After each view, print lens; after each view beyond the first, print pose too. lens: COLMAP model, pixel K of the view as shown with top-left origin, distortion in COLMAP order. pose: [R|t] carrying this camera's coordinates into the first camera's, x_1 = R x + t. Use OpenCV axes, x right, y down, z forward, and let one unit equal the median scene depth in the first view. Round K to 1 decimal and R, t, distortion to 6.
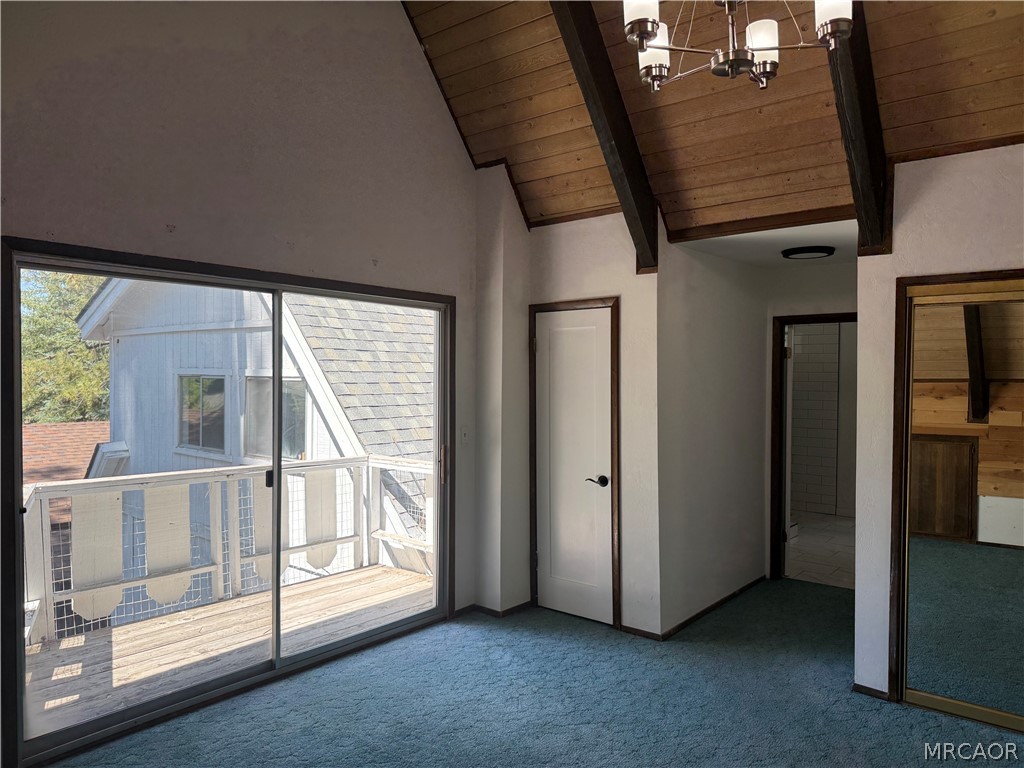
lens RADIAL K [[720.3, 0, 512.3], [0, 720.3, 390.1], [0, 0, 1]] dist [0.055076, -0.069333]
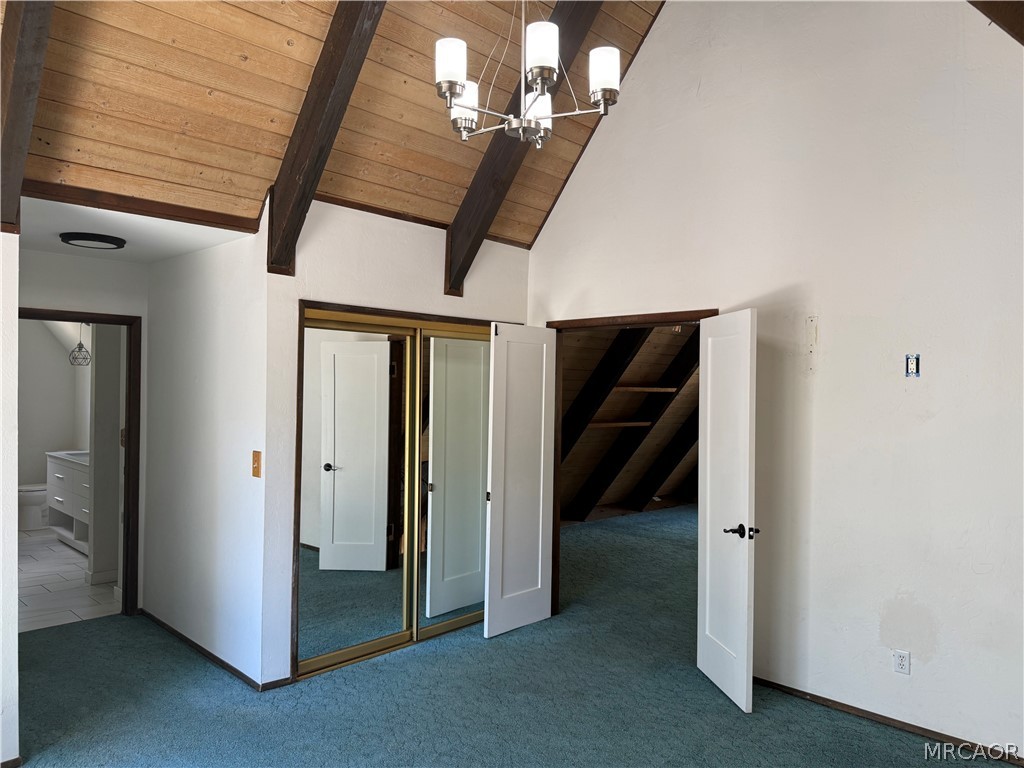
lens RADIAL K [[720.3, 0, 511.5], [0, 720.3, 381.8], [0, 0, 1]] dist [0.055076, -0.069333]
pose [[0.100290, 0.004139, 0.994950, -0.498287], [0.000485, 0.999991, -0.004209, -0.020369], [-0.994958, 0.000905, 0.100287, 0.517426]]
